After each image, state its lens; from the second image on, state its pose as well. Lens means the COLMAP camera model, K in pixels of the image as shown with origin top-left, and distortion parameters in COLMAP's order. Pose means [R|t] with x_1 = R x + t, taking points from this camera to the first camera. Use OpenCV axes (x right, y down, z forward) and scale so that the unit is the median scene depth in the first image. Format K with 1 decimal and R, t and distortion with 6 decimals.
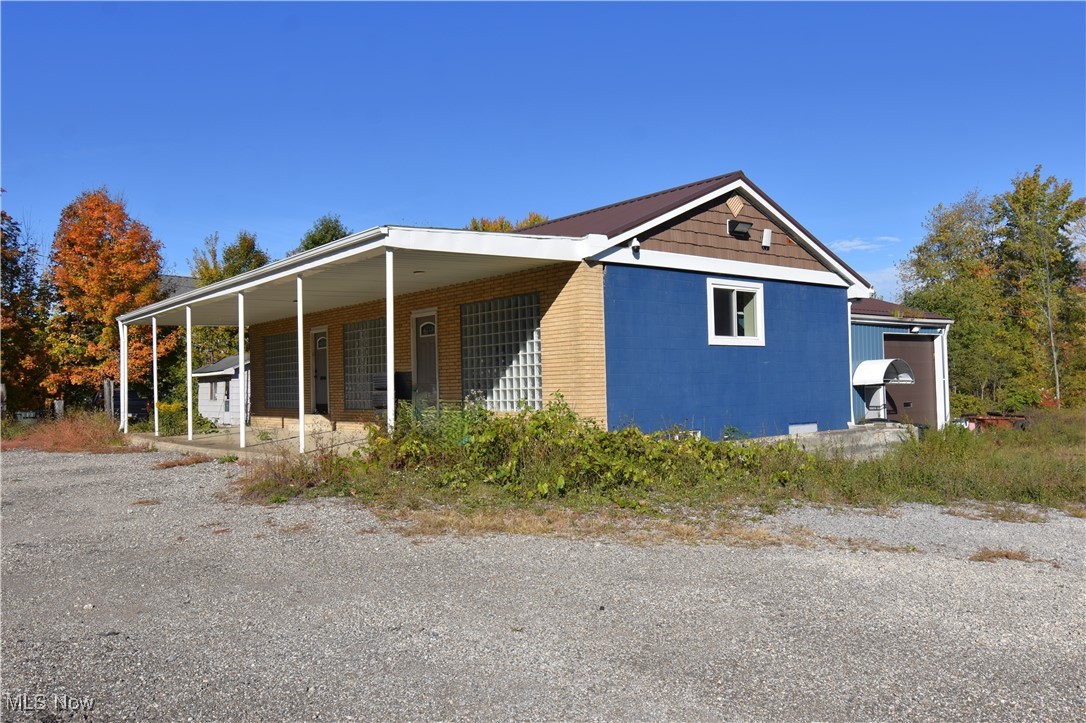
lens RADIAL K [[836.1, 0, 543.0], [0, 836.1, 361.5], [0, 0, 1]] dist [-0.001635, -0.003797]
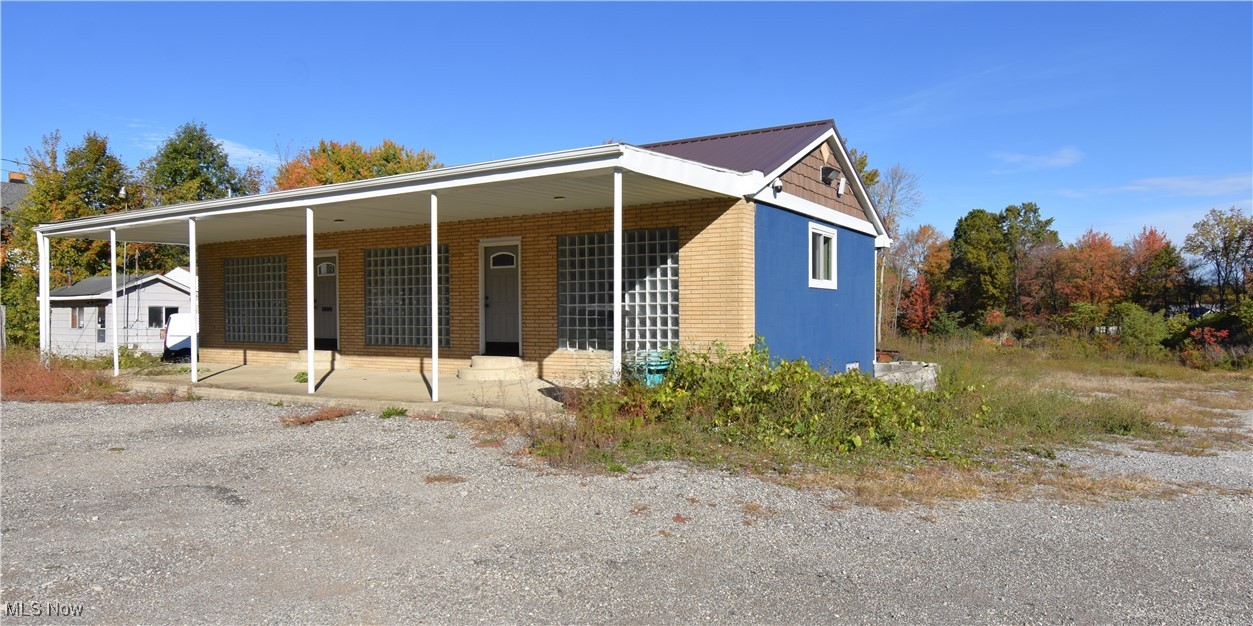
lens RADIAL K [[788.0, 0, 625.7], [0, 788.0, 329.0], [0, 0, 1]] dist [-0.005475, -0.004251]
pose [[0.945042, 0.012522, 0.326710, -0.328708], [-0.027168, 0.998818, 0.040305, -0.001886], [-0.325820, -0.046966, 0.944265, 0.158635]]
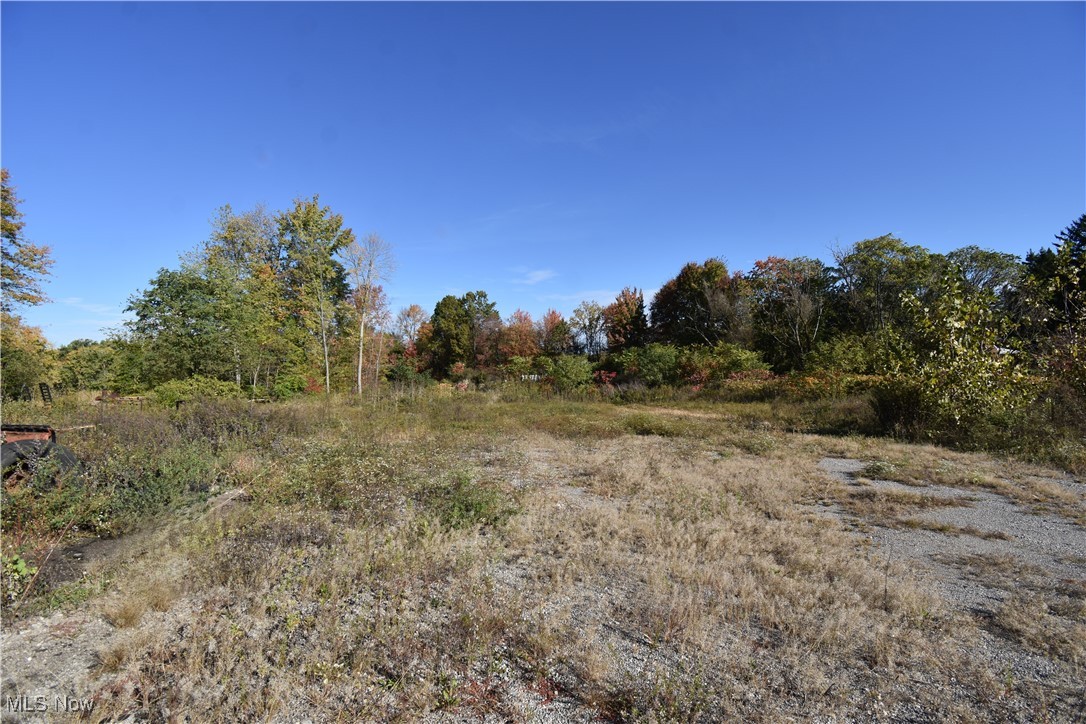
lens RADIAL K [[483.0, 0, 539.7], [0, 483.0, 367.4], [0, 0, 1]] dist [0.015607, -0.000089]
pose [[0.604477, 0.013516, 0.796508, 1.154436], [-0.017455, 0.999841, -0.003719, 0.082681], [-0.796431, -0.011655, 0.604617, 1.559267]]
